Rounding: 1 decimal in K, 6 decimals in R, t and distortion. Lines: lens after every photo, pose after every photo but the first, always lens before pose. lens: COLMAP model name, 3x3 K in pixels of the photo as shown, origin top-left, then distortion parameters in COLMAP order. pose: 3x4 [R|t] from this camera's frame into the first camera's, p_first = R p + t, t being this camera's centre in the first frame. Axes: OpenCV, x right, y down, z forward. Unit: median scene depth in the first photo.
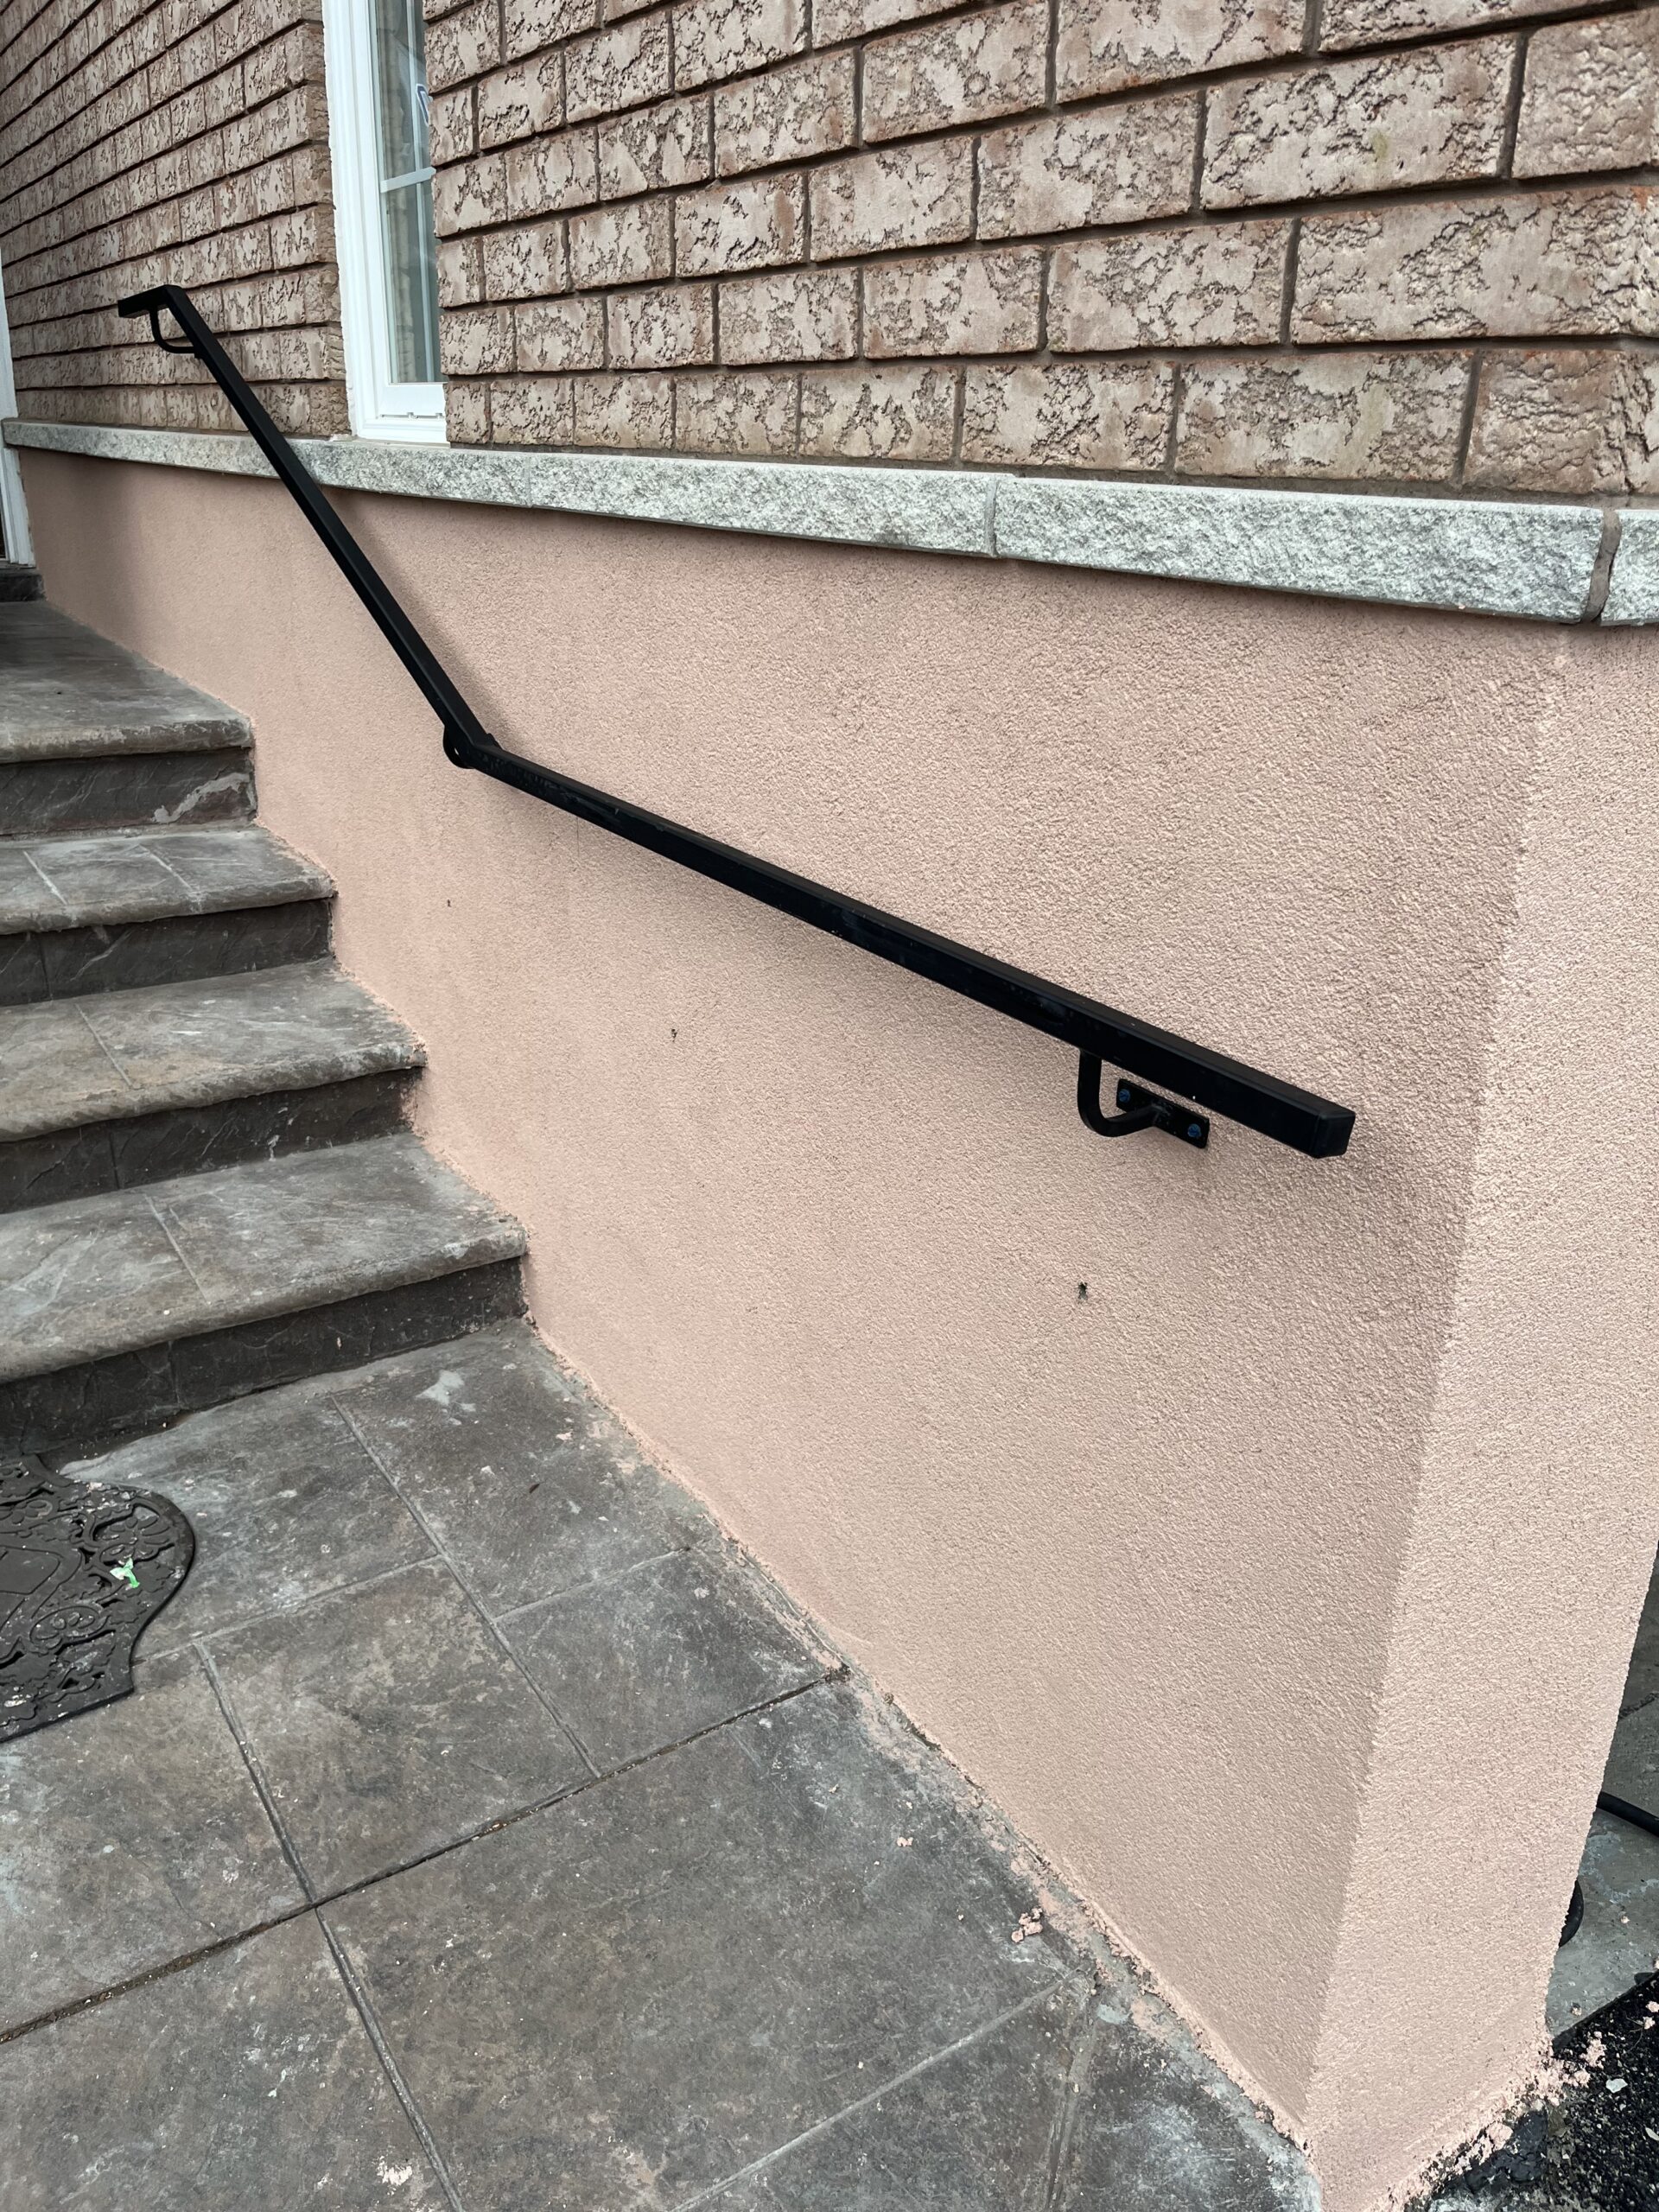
lens RADIAL K [[1685.6, 0, 816.3], [0, 1685.6, 1094.4], [0, 0, 1]] dist [0.066982, -0.102637]
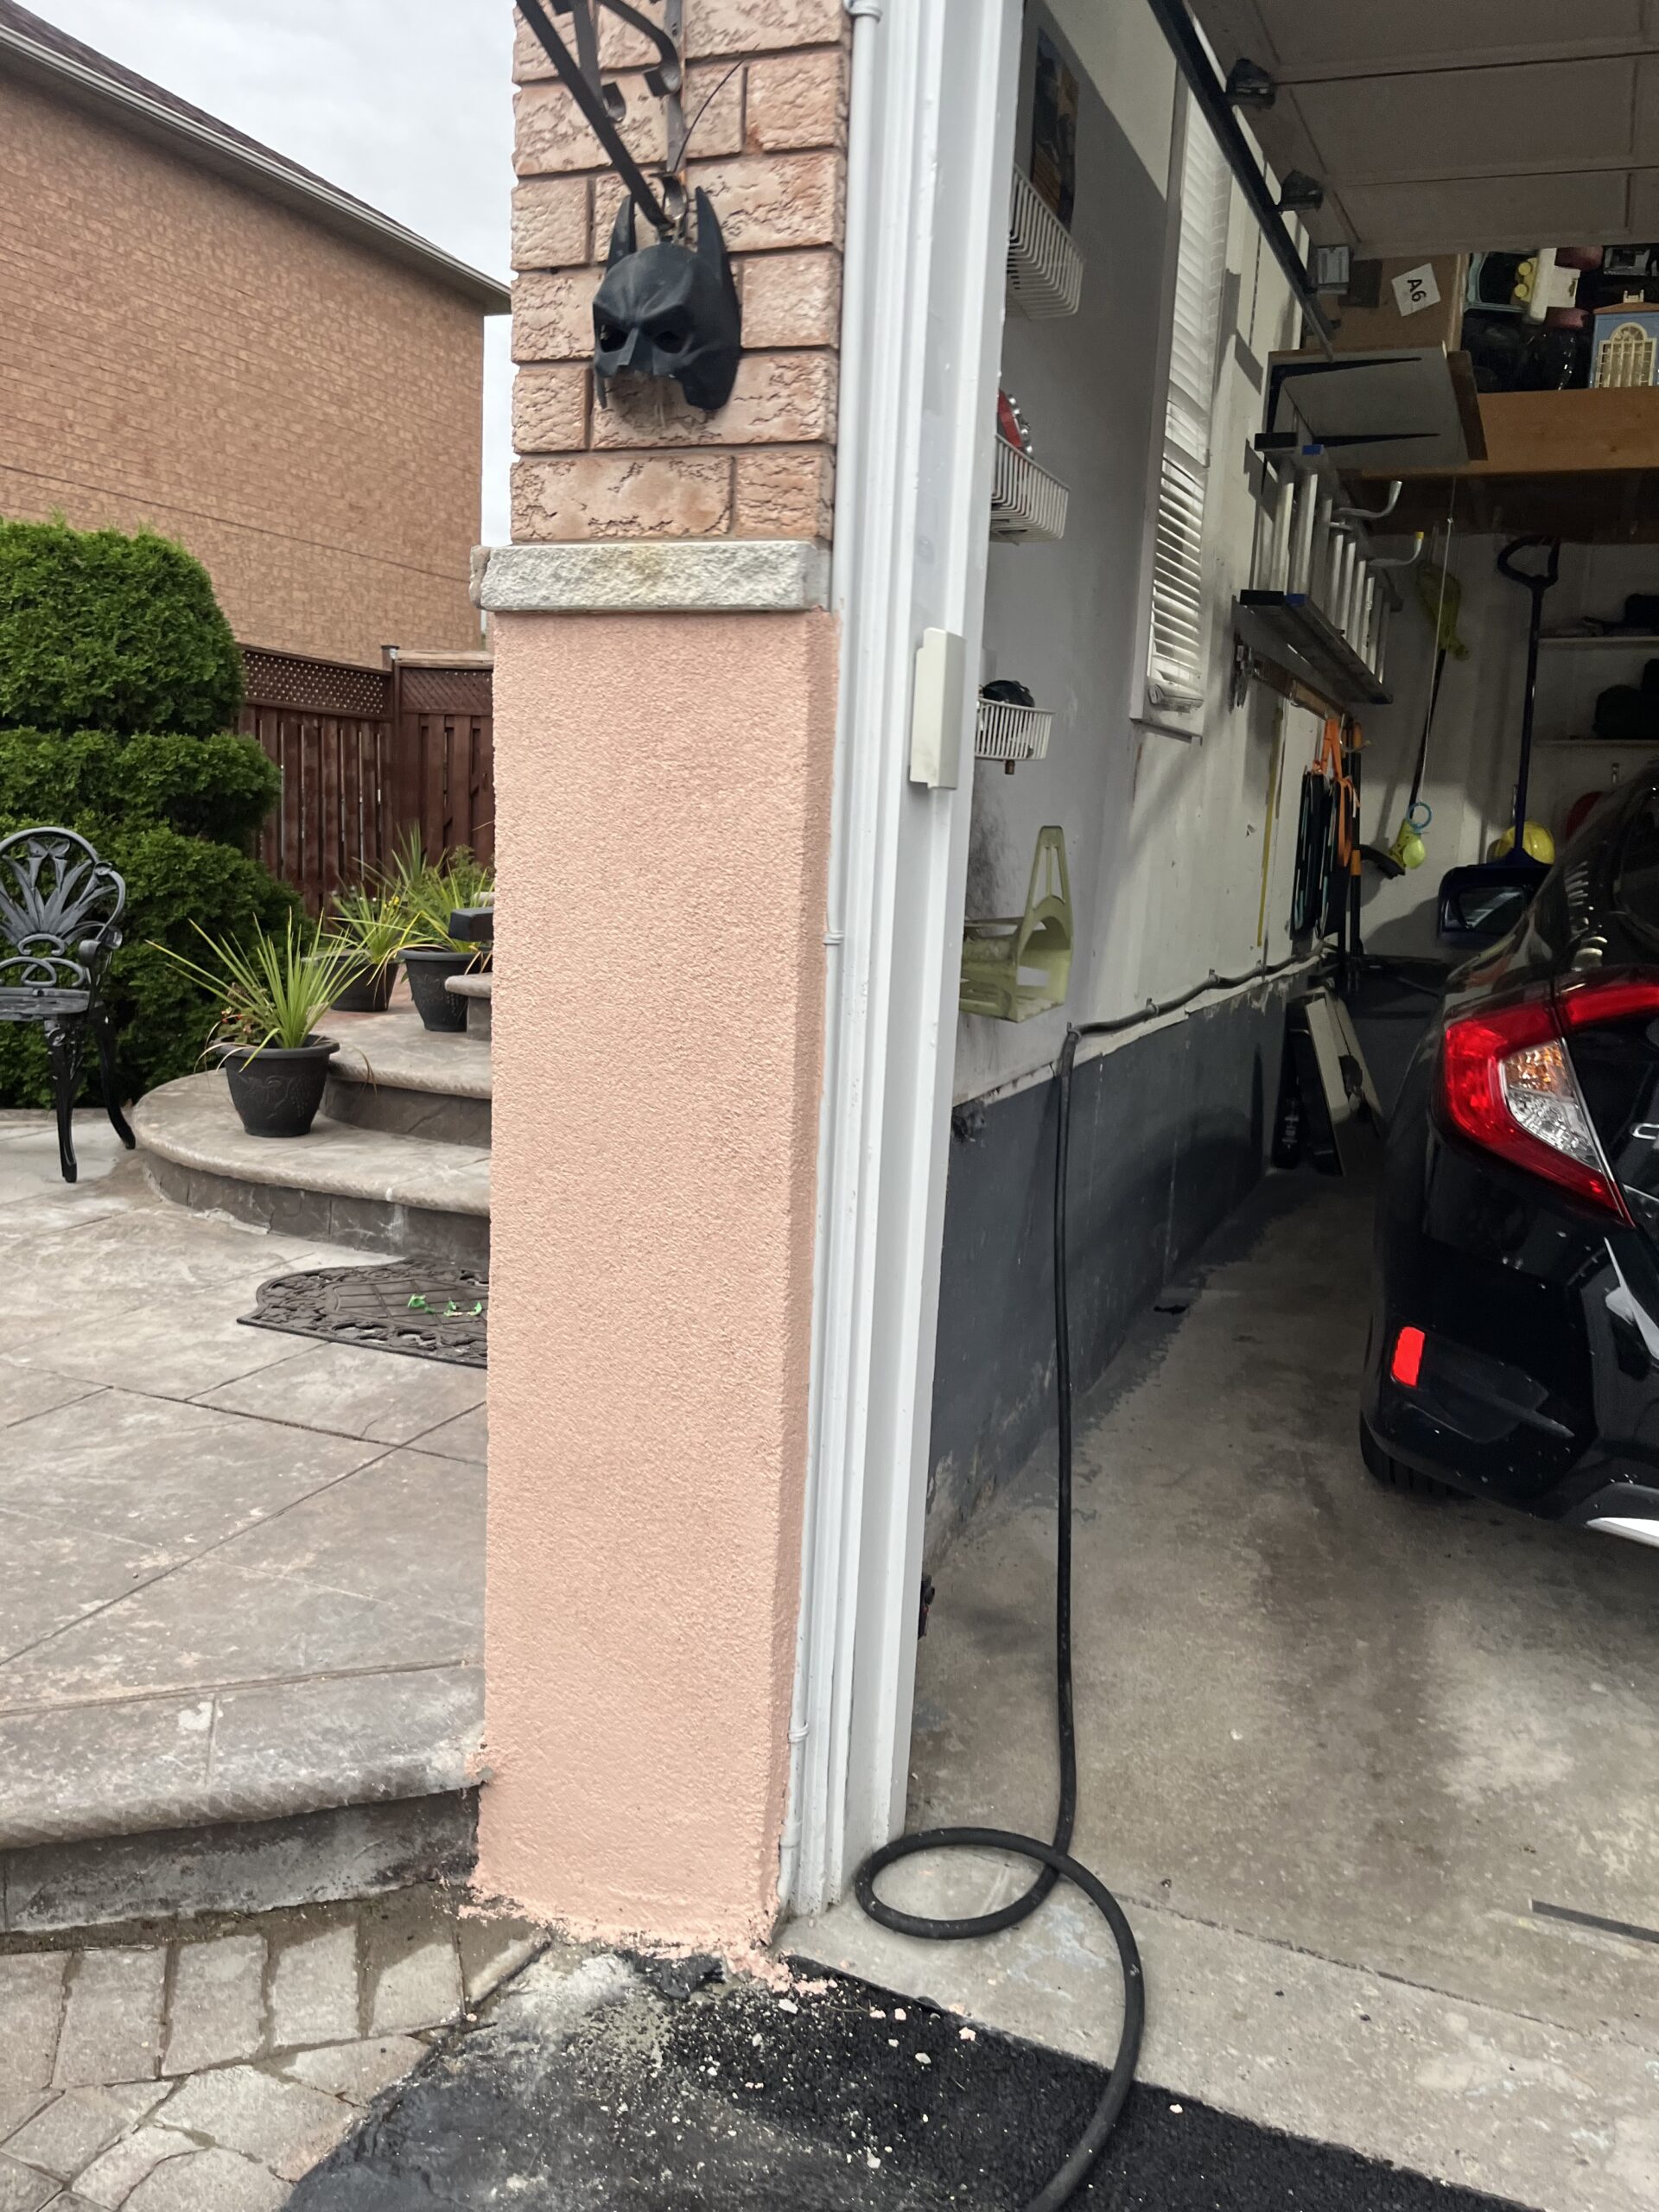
lens RADIAL K [[1685.6, 0, 839.2], [0, 1685.6, 1103.8], [0, 0, 1]] dist [0.066982, -0.102637]
pose [[0.566432, 0.144809, -0.811286, 1.213270], [-0.329050, 0.942305, -0.061544, 0.108072], [0.755567, 0.301814, 0.581401, 0.232010]]
